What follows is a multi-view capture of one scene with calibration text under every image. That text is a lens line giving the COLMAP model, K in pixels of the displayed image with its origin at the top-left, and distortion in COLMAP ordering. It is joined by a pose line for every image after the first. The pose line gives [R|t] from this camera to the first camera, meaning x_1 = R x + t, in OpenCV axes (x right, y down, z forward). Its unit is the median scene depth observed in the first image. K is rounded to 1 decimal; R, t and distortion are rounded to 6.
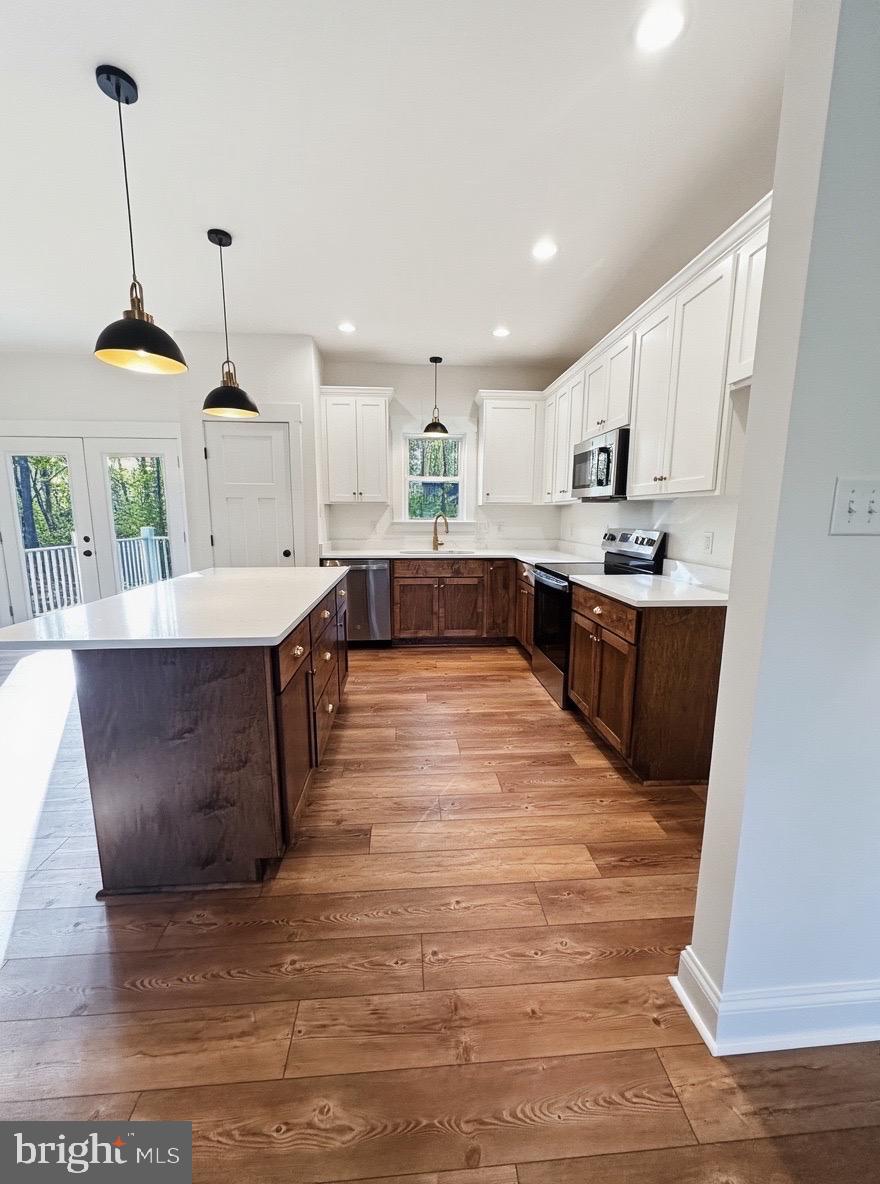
lens RADIAL K [[467.7, 0, 440.0], [0, 467.7, 592.0], [0, 0, 1]] dist [-0.000685, -0.000156]
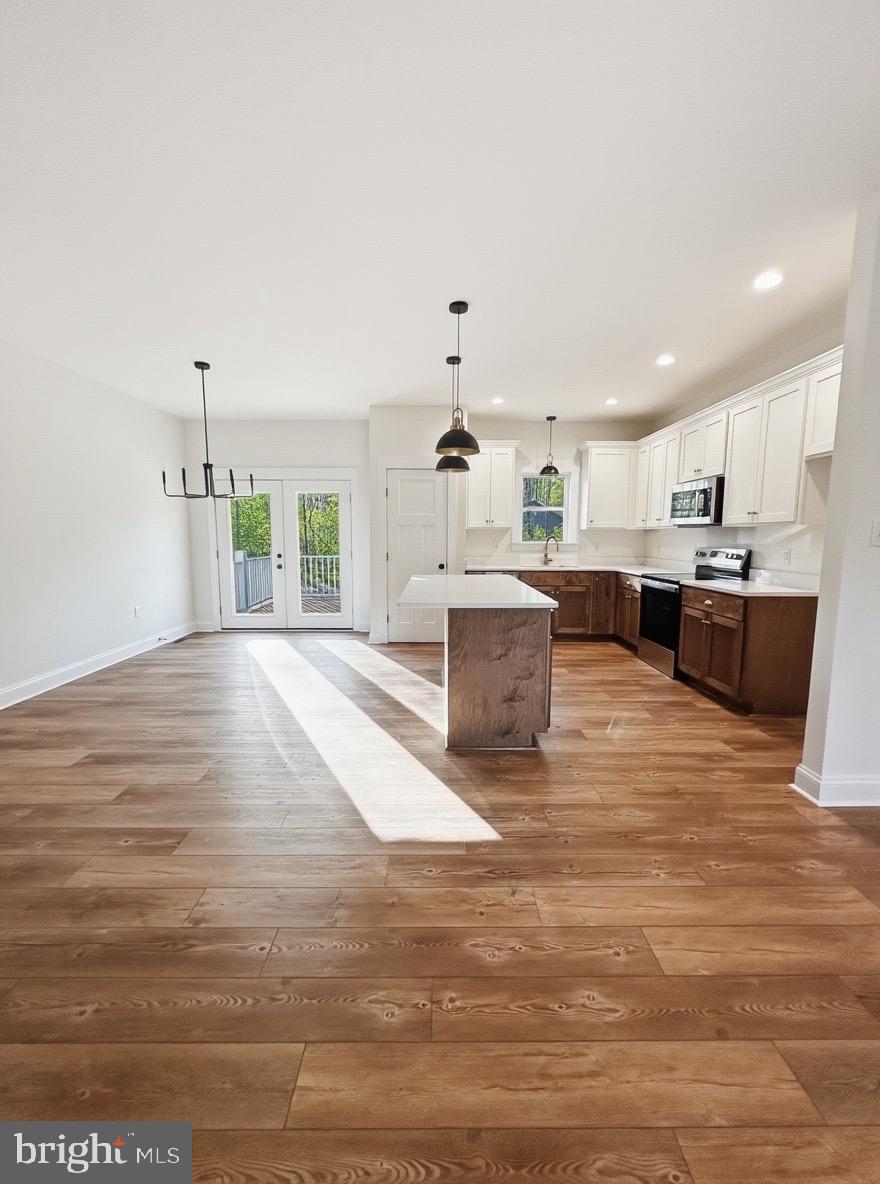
lens RADIAL K [[467.7, 0, 440.0], [0, 467.7, 592.0], [0, 0, 1]] dist [-0.000685, -0.000156]
pose [[0.997927, 0.006735, -0.064001, -0.341464], [-0.009744, 0.998856, -0.046817, 0.070343], [0.063613, 0.047344, 0.996851, -0.427604]]
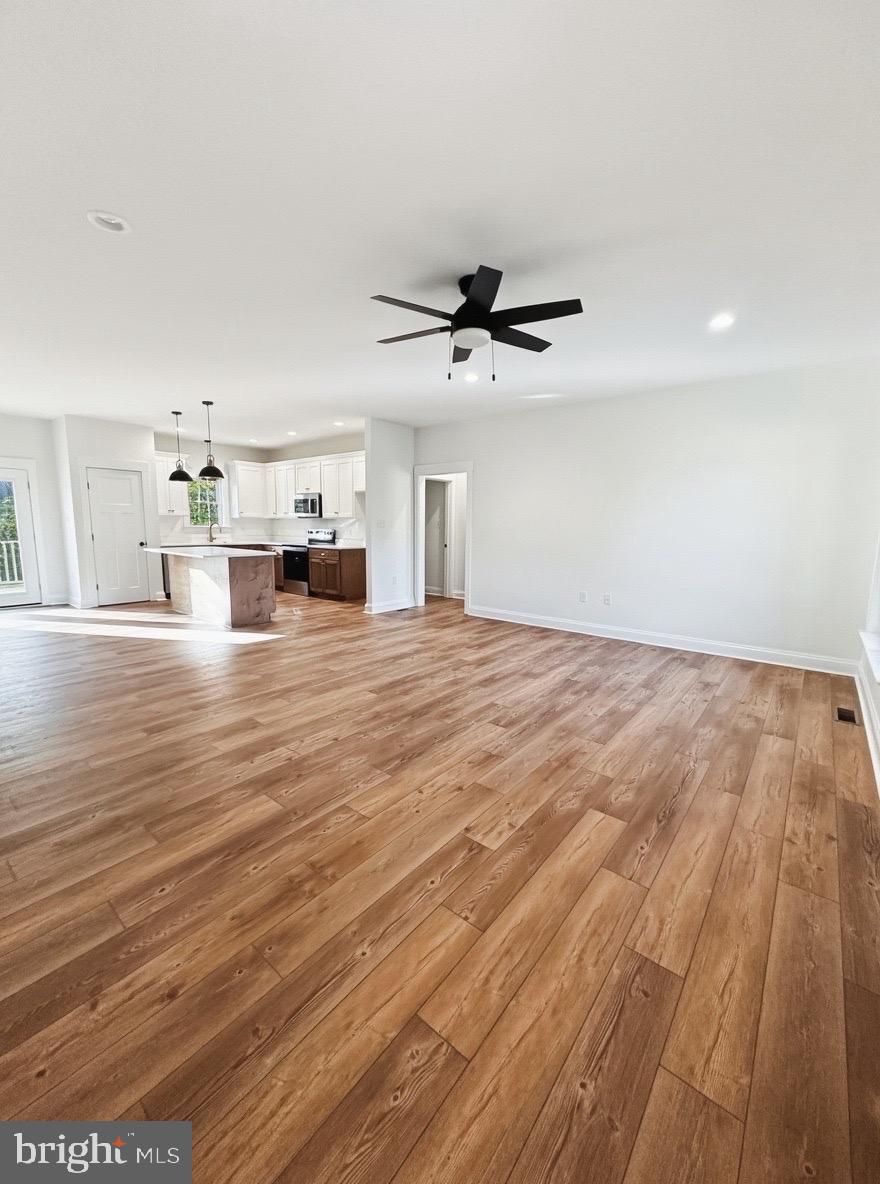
lens RADIAL K [[467.7, 0, 440.0], [0, 467.7, 592.0], [0, 0, 1]] dist [-0.000685, -0.000156]
pose [[0.690249, -0.098928, 0.716777, -1.159151], [0.110605, 0.993393, 0.030595, 0.234748], [-0.715068, 0.058161, 0.696631, -1.433167]]
